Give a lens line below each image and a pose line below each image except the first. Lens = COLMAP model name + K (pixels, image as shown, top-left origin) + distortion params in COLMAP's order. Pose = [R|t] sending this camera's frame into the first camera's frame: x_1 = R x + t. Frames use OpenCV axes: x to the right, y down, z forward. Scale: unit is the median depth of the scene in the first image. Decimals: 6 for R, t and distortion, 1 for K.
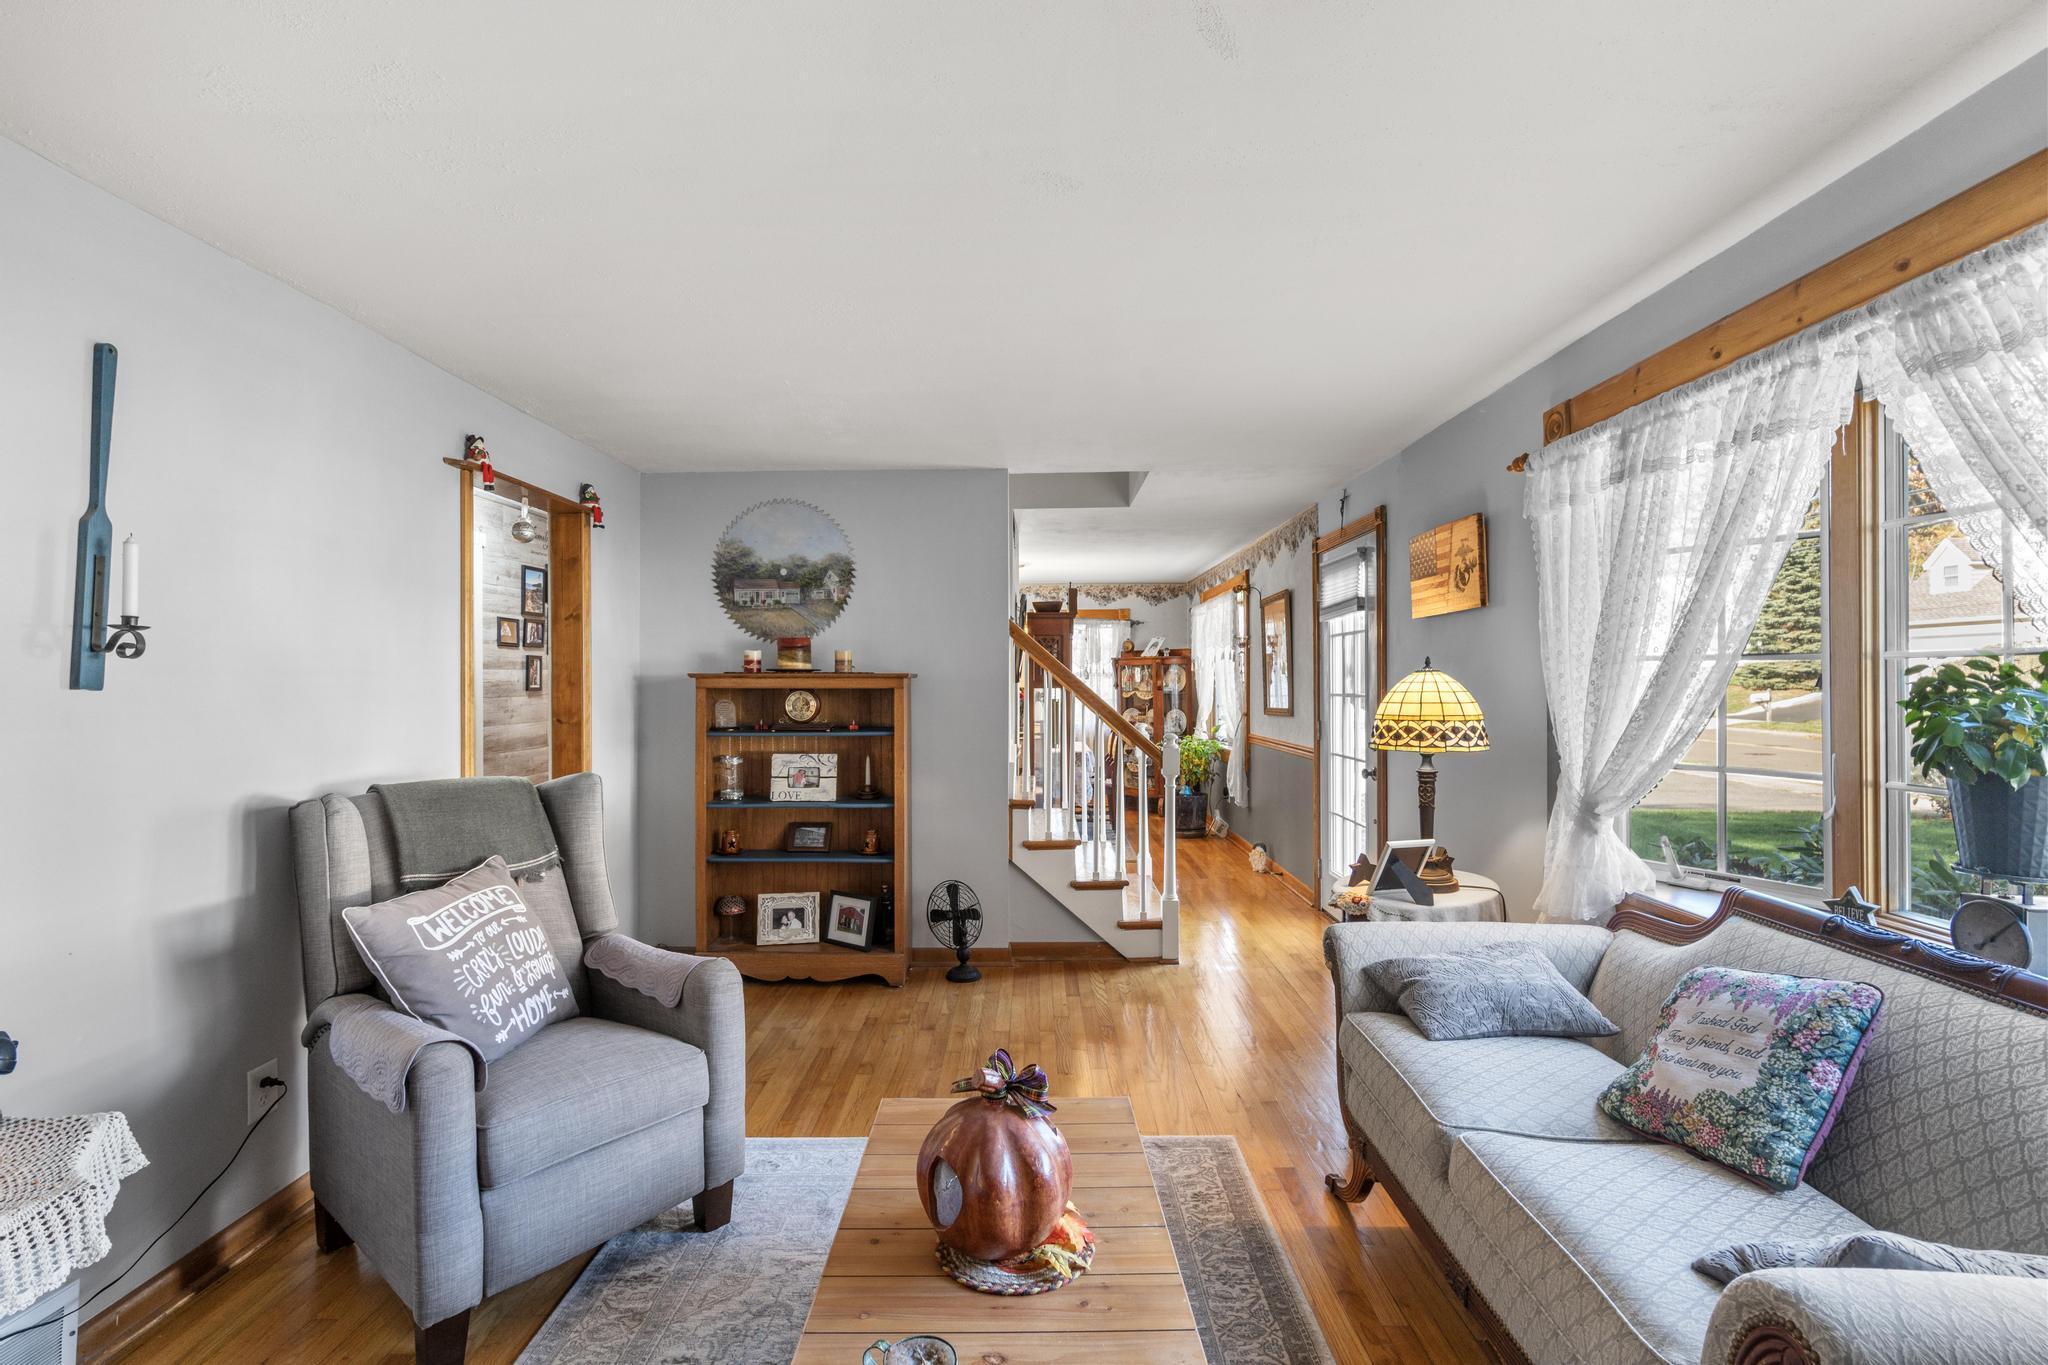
lens RADIAL K [[933.2, 0, 1020.6], [0, 933.2, 680.7], [0, 0, 1]] dist [0.001907, -0.000228]
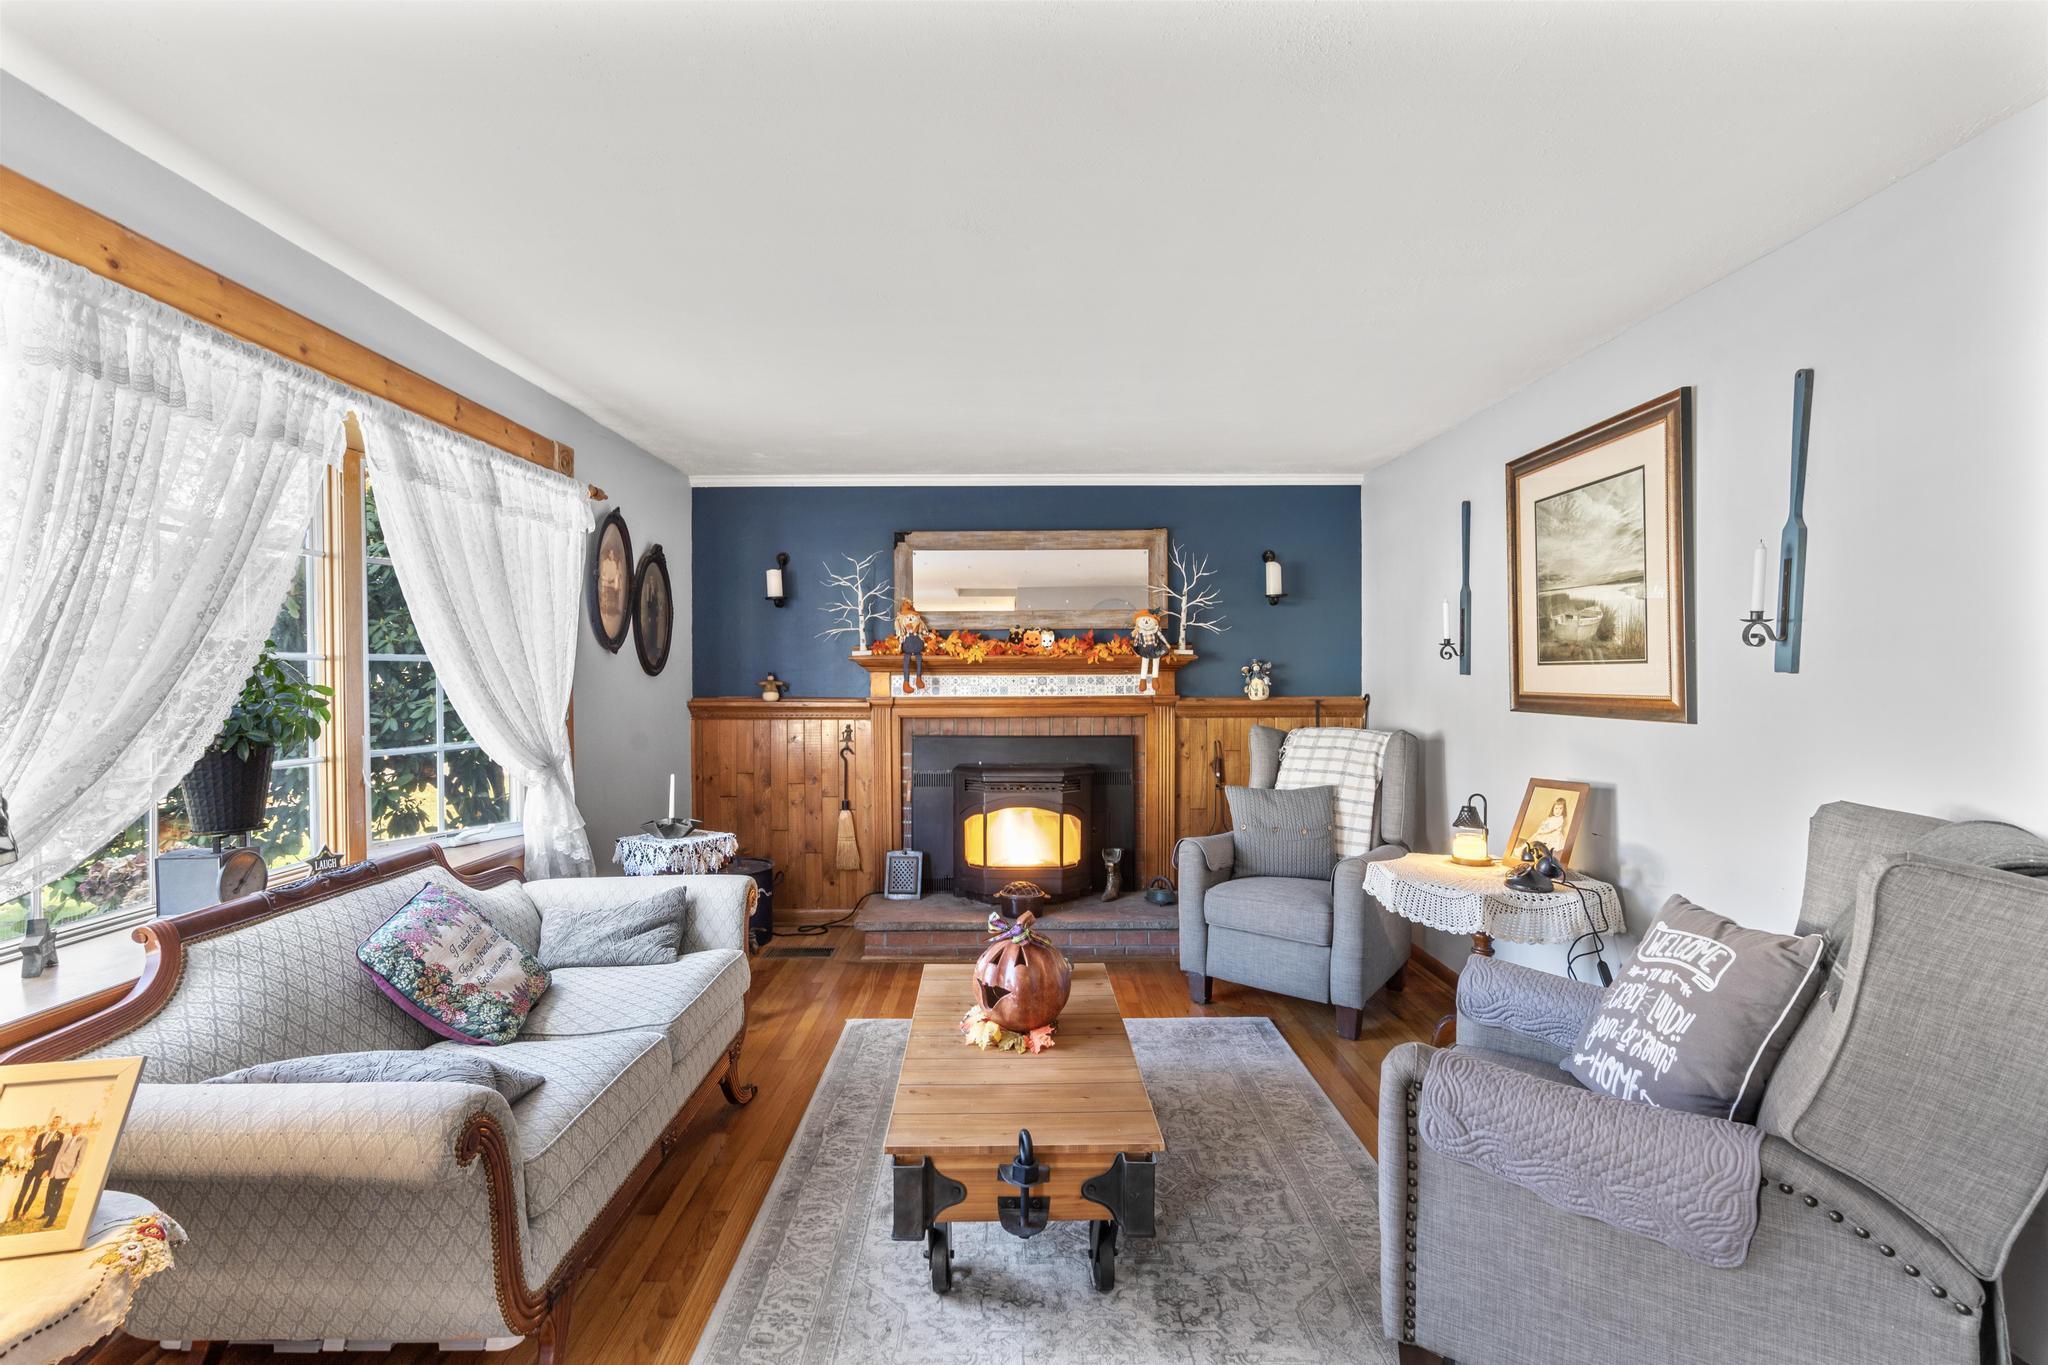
lens RADIAL K [[933.2, 0, 1022.5], [0, 933.2, 679.9], [0, 0, 1]] dist [0.001907, -0.000228]
pose [[-0.999790, 0.007712, -0.018977, -0.001792], [0.007696, 0.999970, 0.000924, 0.007982], [0.018983, 0.000778, -0.999820, 1.823643]]
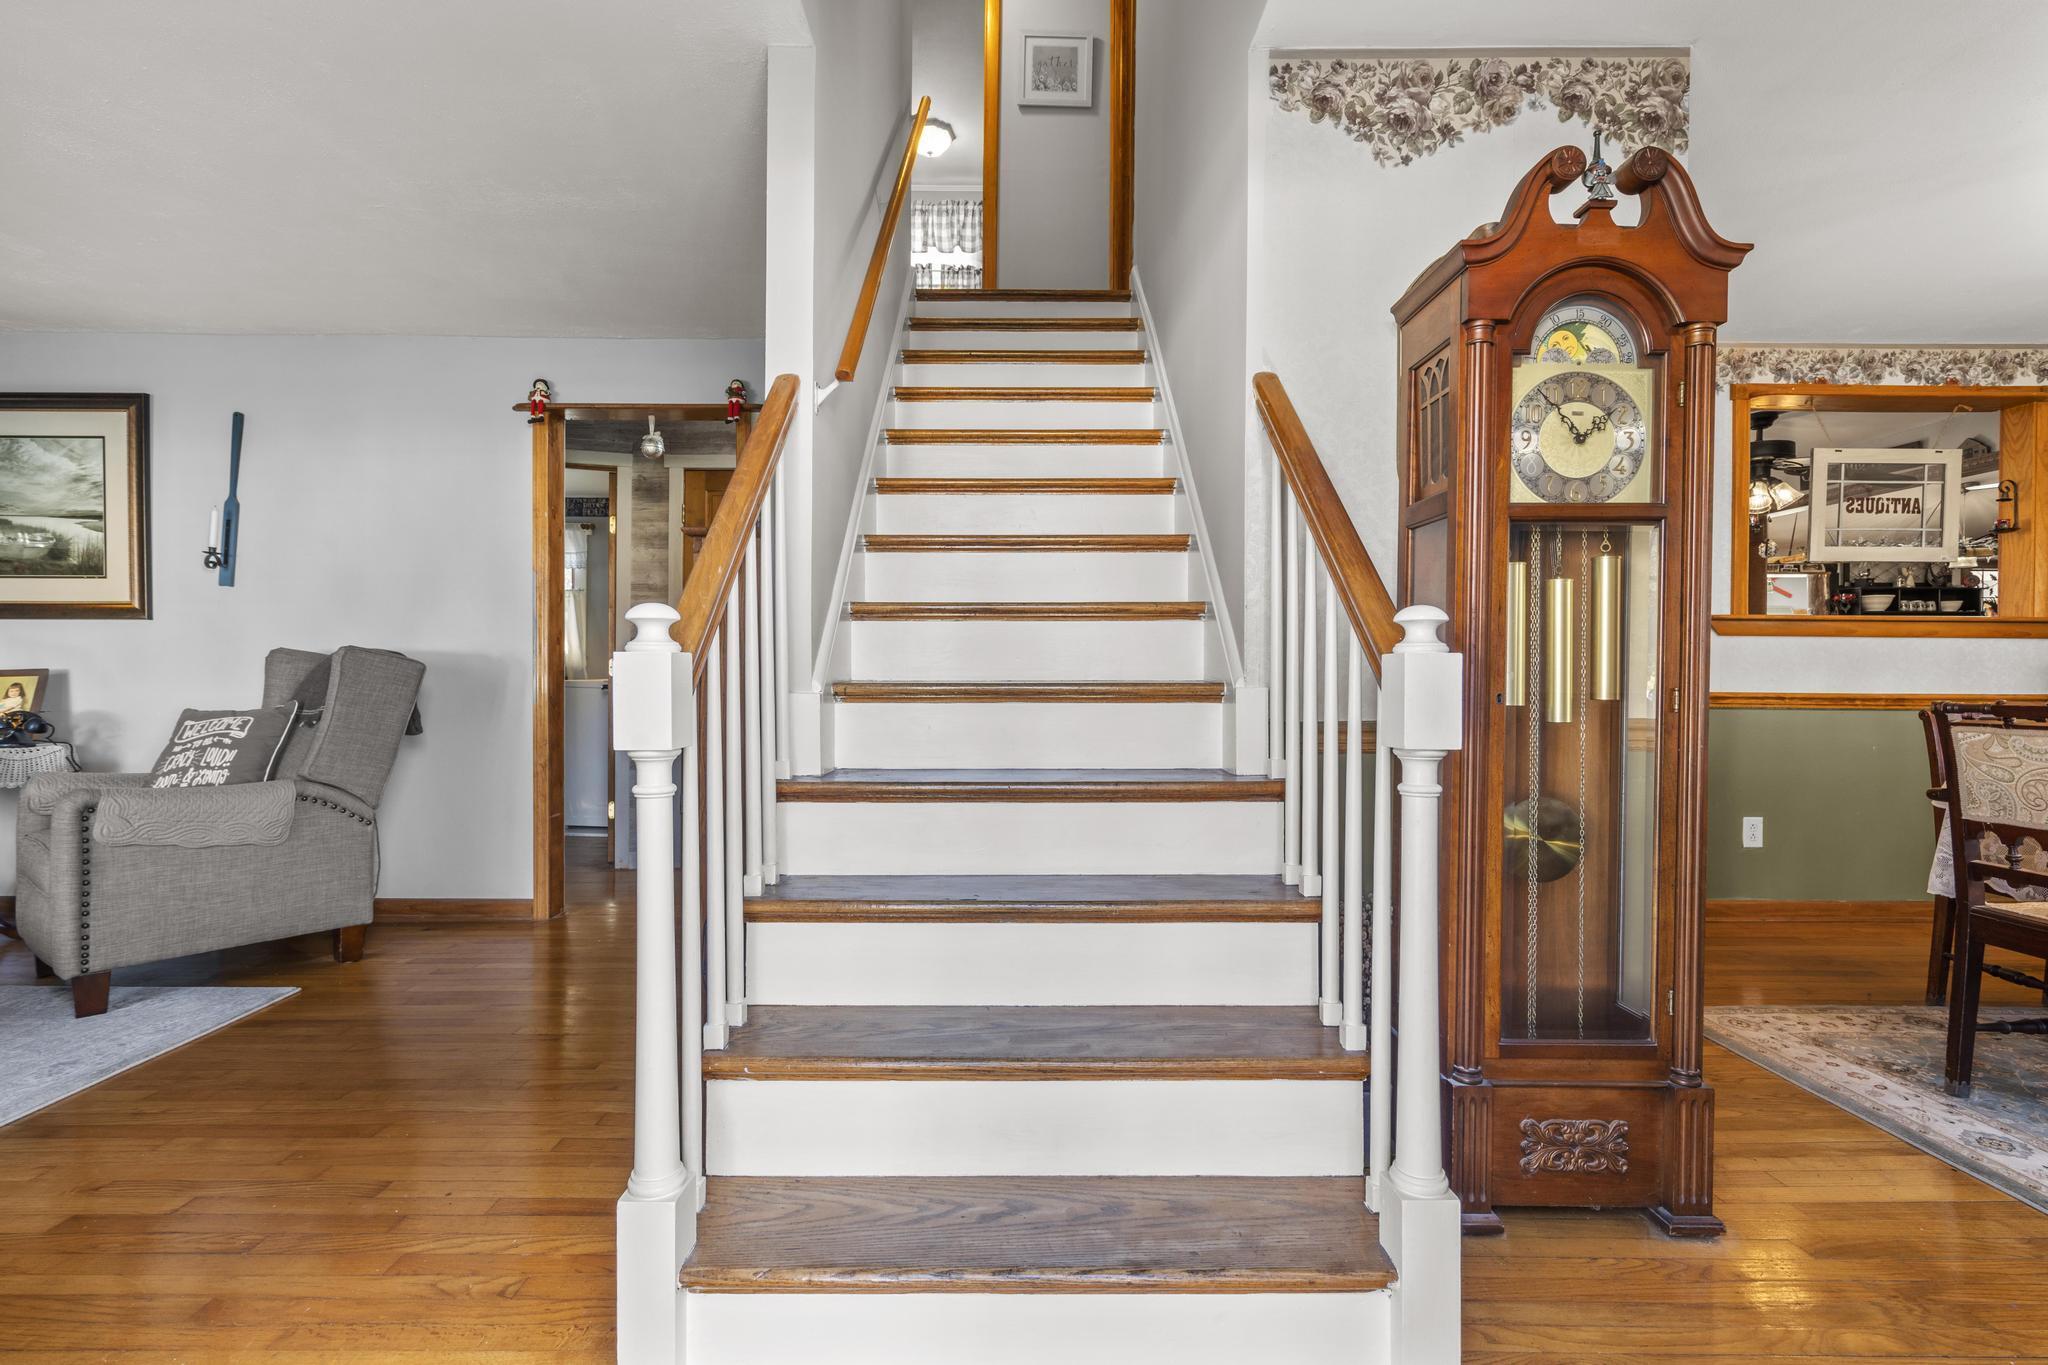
lens RADIAL K [[933.2, 0, 1018.2], [0, 933.2, 685.5], [0, 0, 1]] dist [0.001907, -0.000228]
pose [[0.020825, 0.021716, -0.999547, 0.912585], [-0.001314, 0.999764, 0.021693, 0.150985], [0.999782, 0.000862, 0.020849, 2.259442]]
